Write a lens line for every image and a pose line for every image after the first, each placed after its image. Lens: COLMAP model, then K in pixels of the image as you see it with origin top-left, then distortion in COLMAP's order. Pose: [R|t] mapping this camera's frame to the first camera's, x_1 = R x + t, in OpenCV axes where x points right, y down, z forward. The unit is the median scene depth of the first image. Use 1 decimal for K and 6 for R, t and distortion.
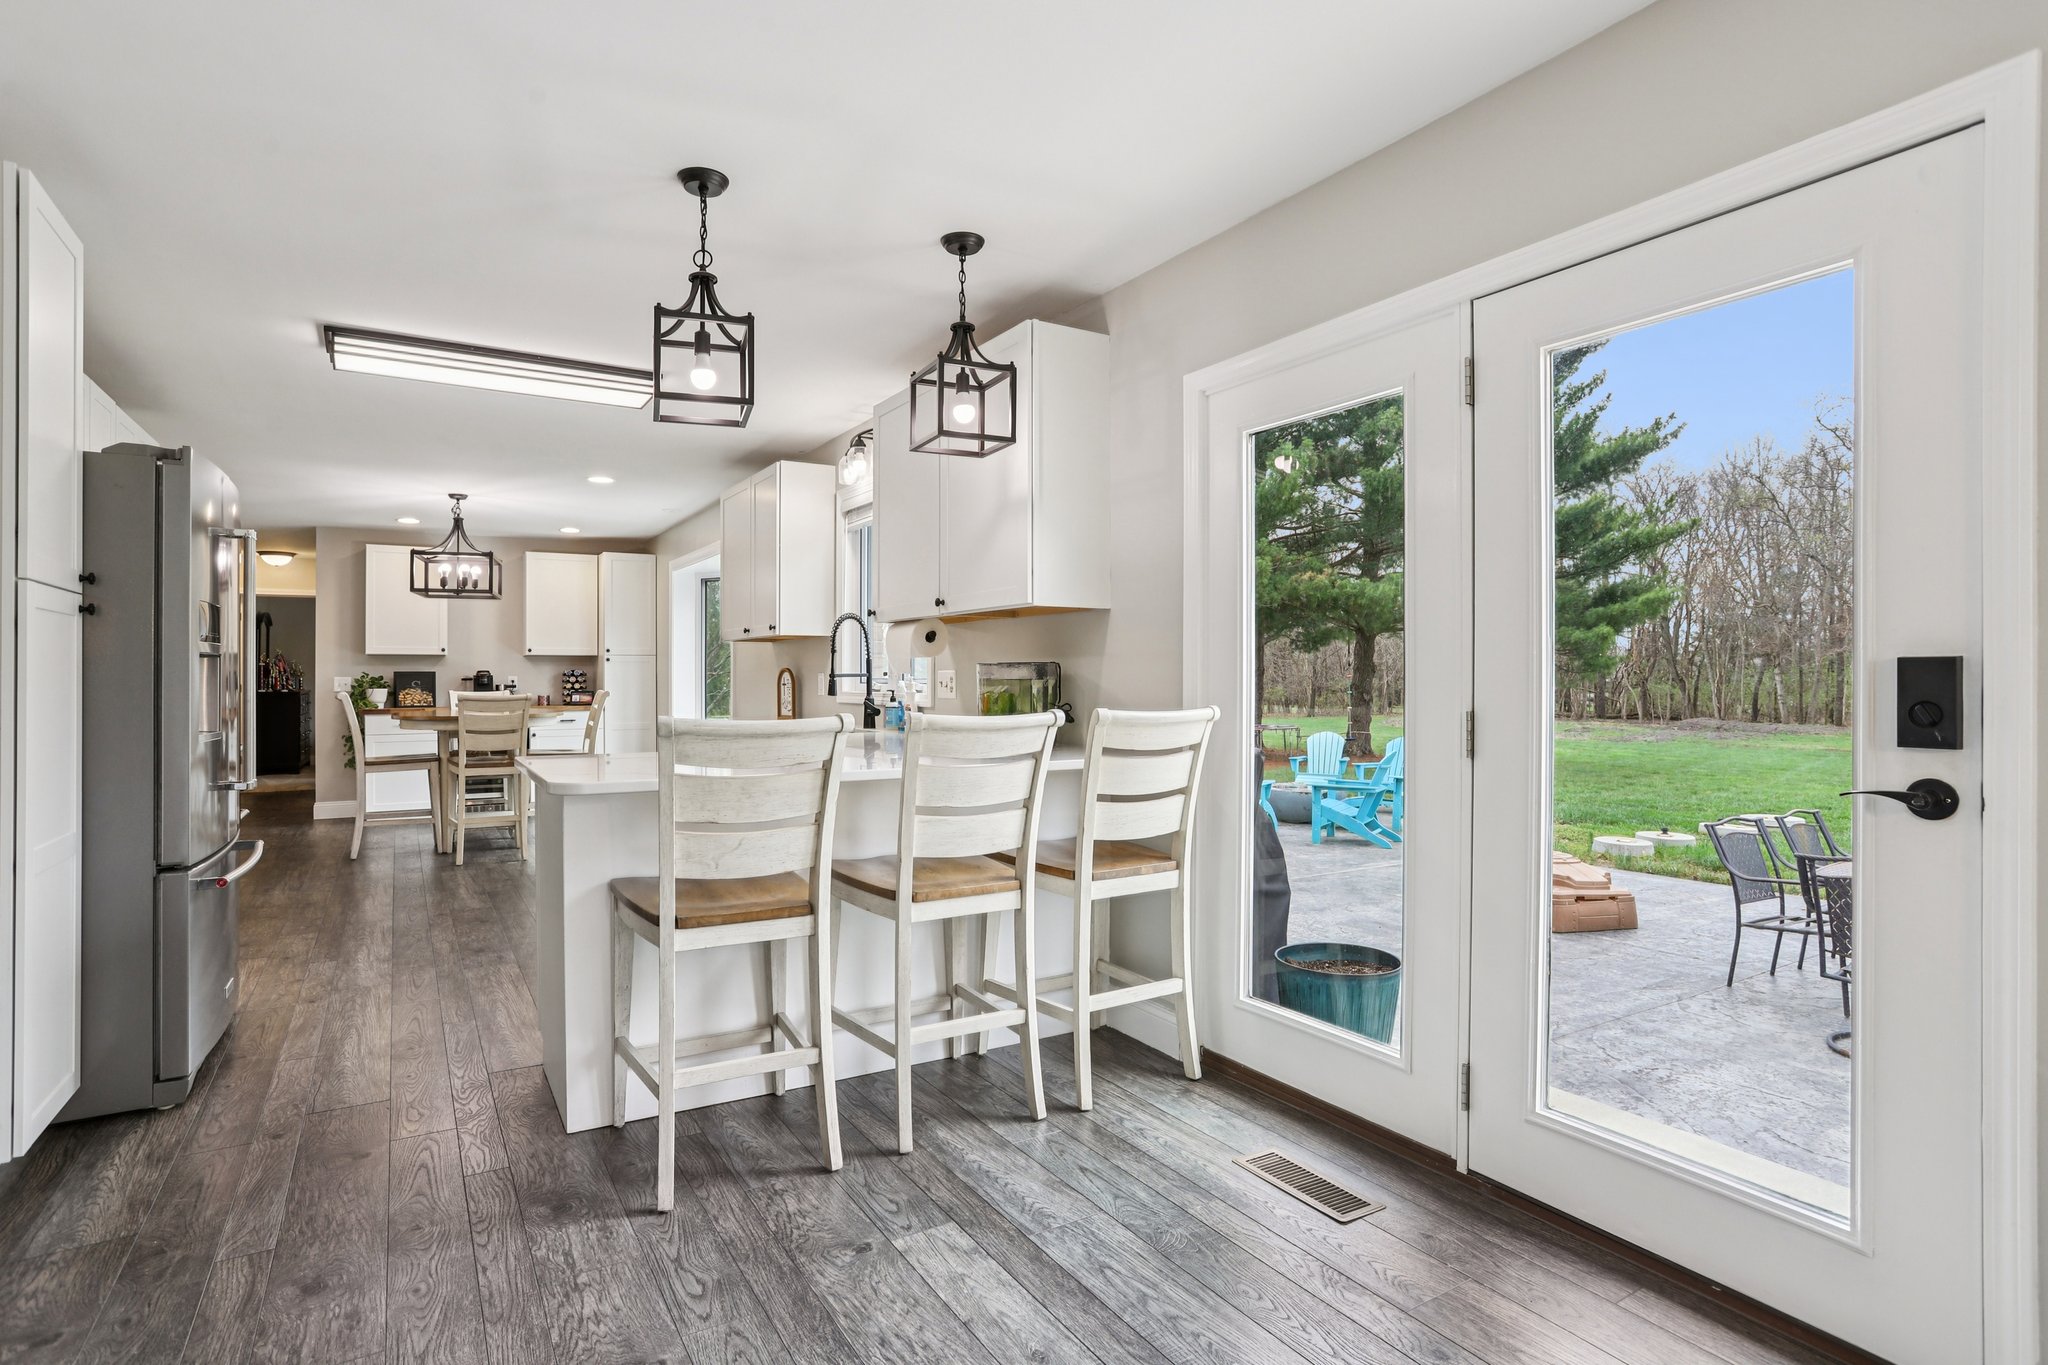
lens RADIAL K [[1039.7, 0, 1015.9], [0, 1039.7, 679.2], [0, 0, 1]] dist [-0.061682, 0.029881]
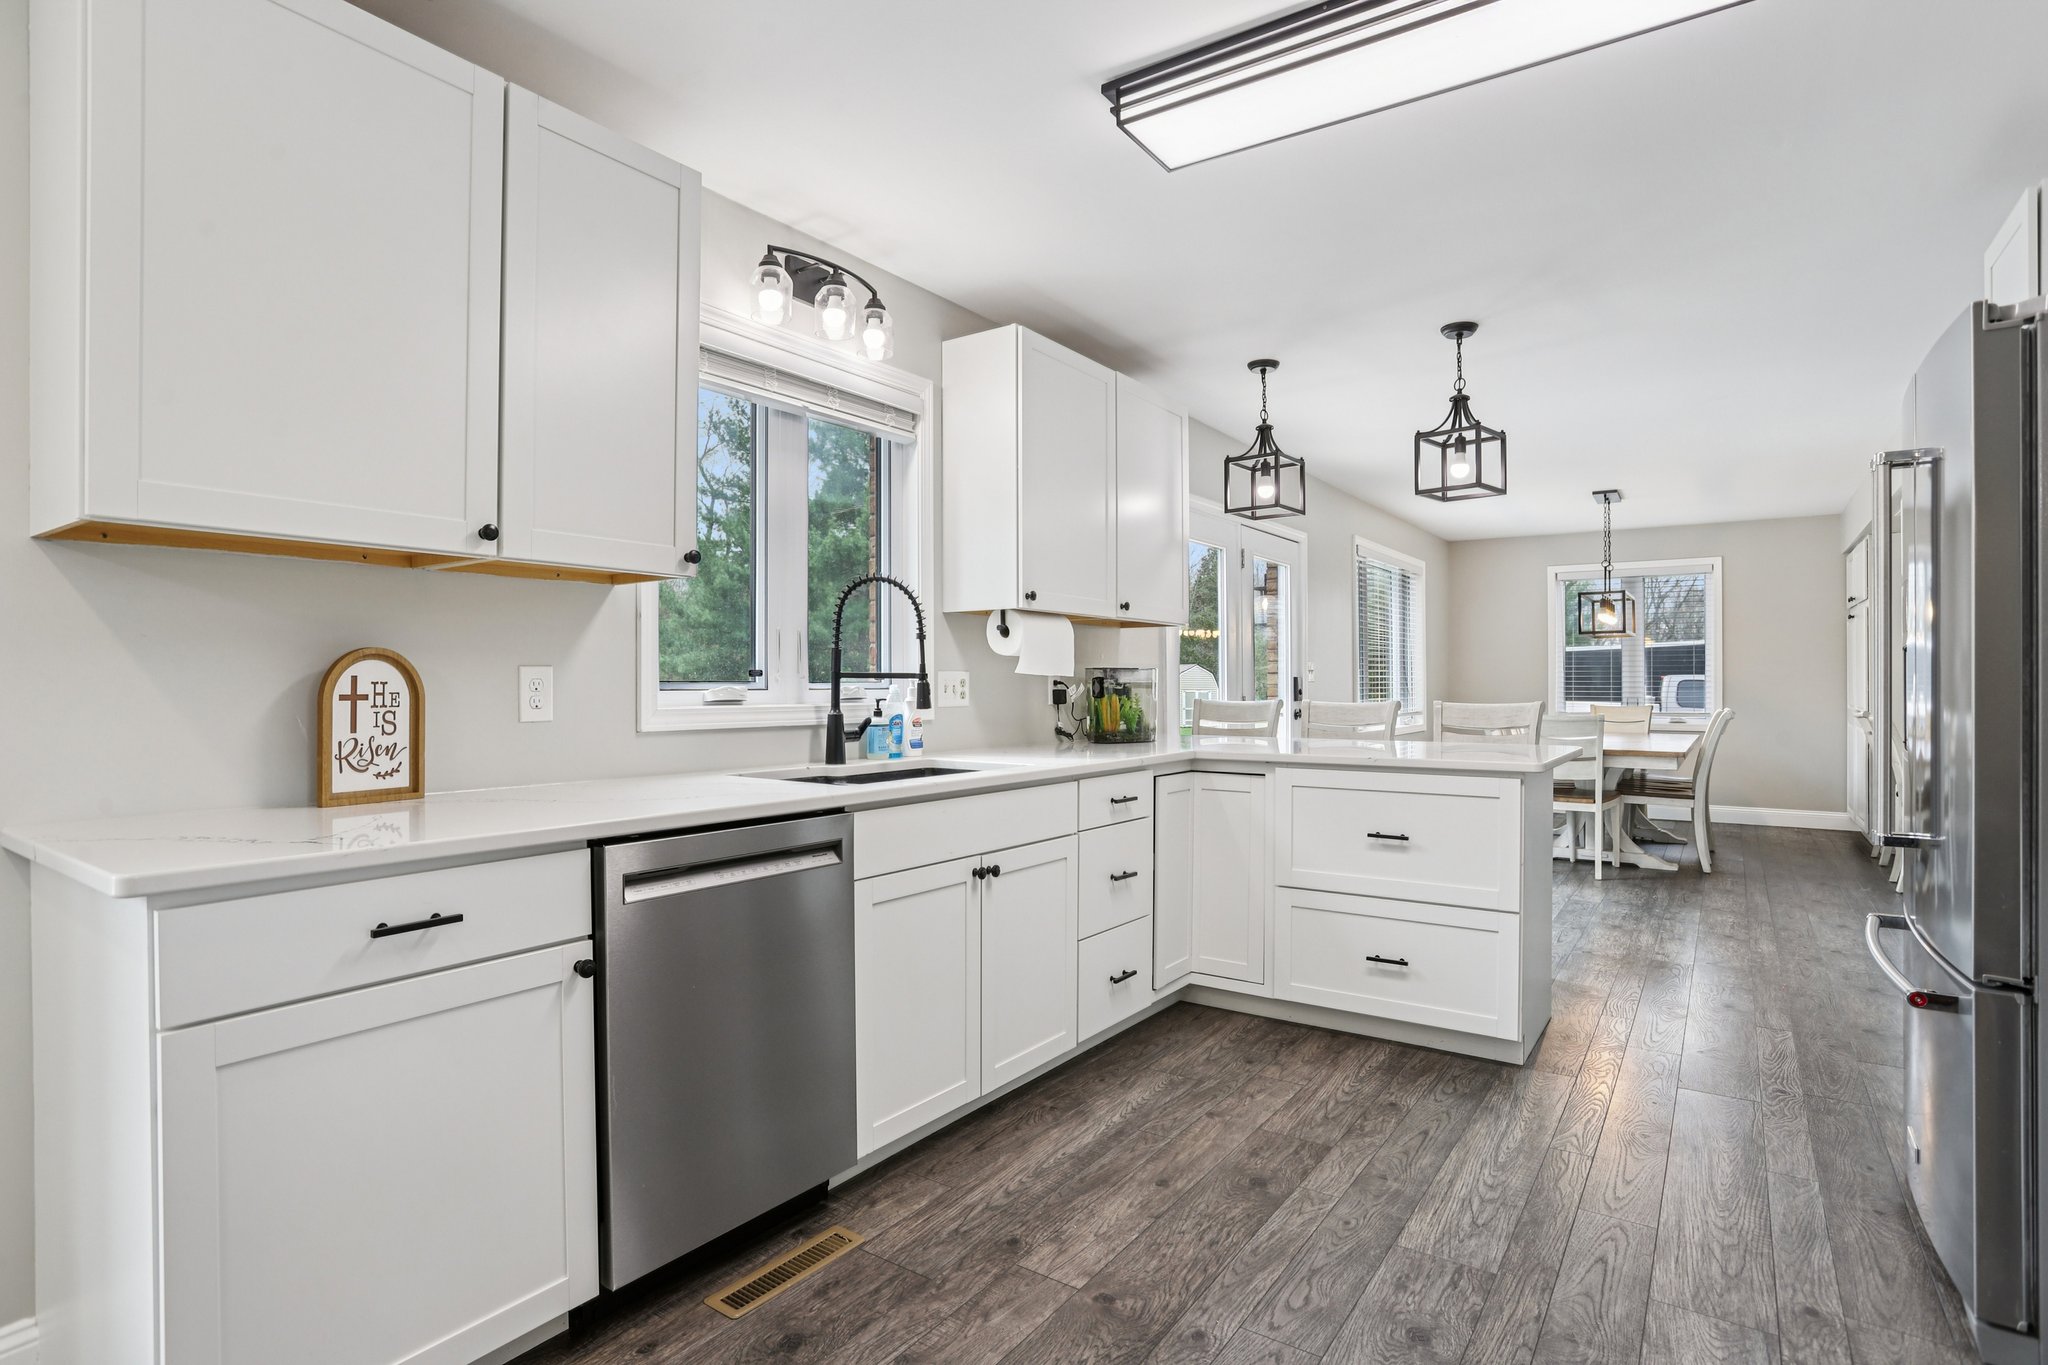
lens RADIAL K [[1039.7, 0, 996.4], [0, 1039.7, 699.4], [0, 0, 1]] dist [-0.061682, 0.029881]
pose [[-0.392918, -0.012744, 0.919485, -0.503434], [-0.000177, 0.999905, 0.013783, 0.001581], [-0.919574, 0.005253, -0.392883, 0.797431]]
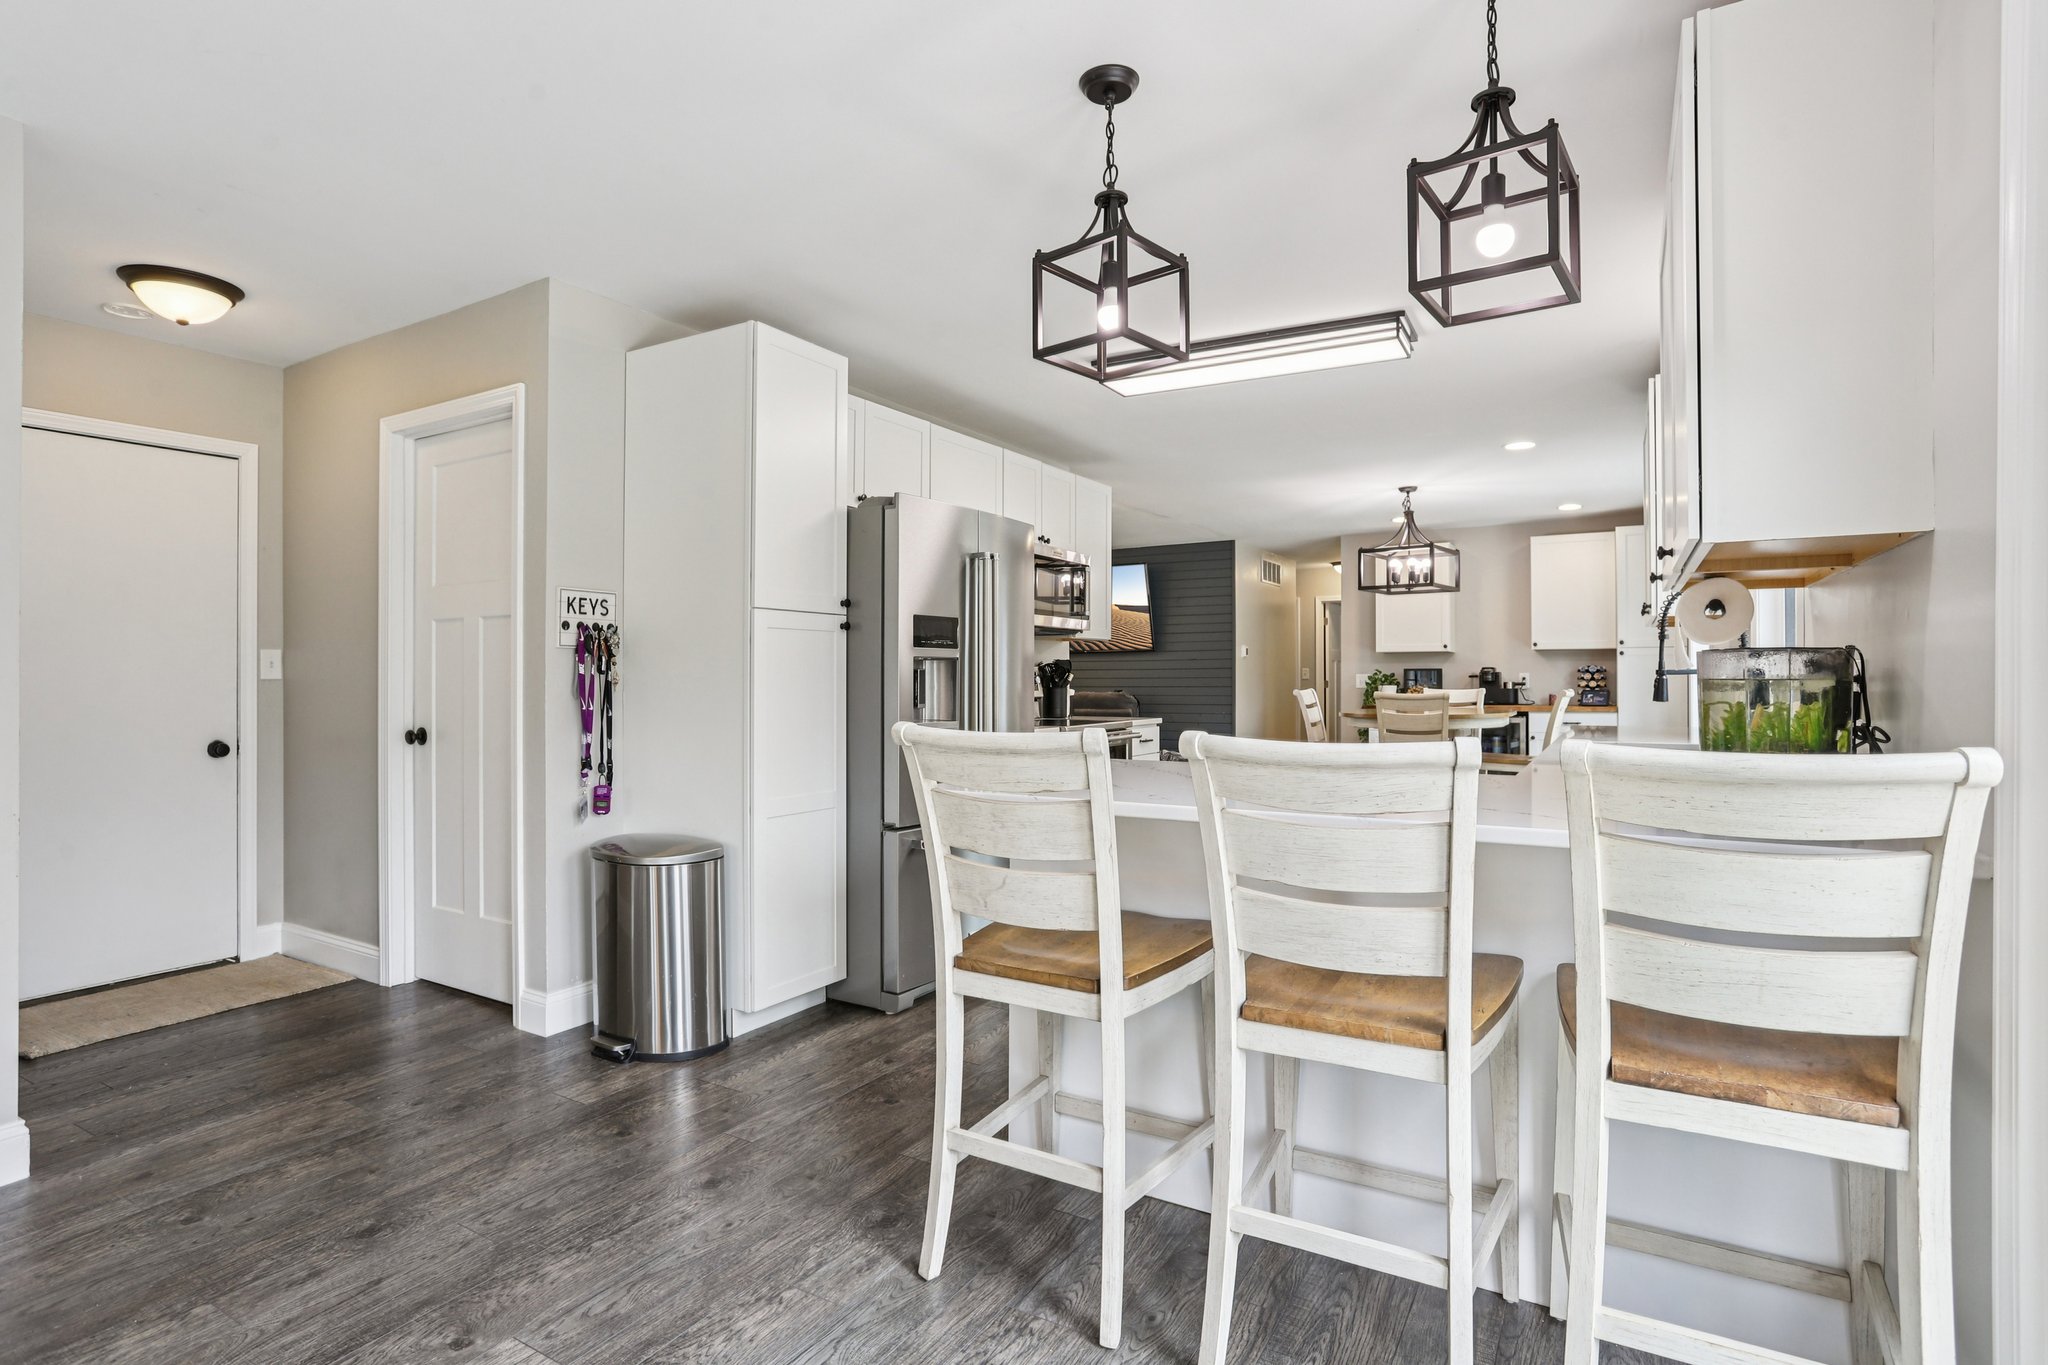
lens RADIAL K [[1039.7, 0, 1000.0], [0, 1039.7, 674.0], [0, 0, 1]] dist [-0.061682, 0.029881]
pose [[0.456660, -0.002347, -0.889638, 0.149989], [0.001448, 0.999997, -0.001895, -0.000994], [0.889640, -0.000423, 0.456662, 0.203806]]
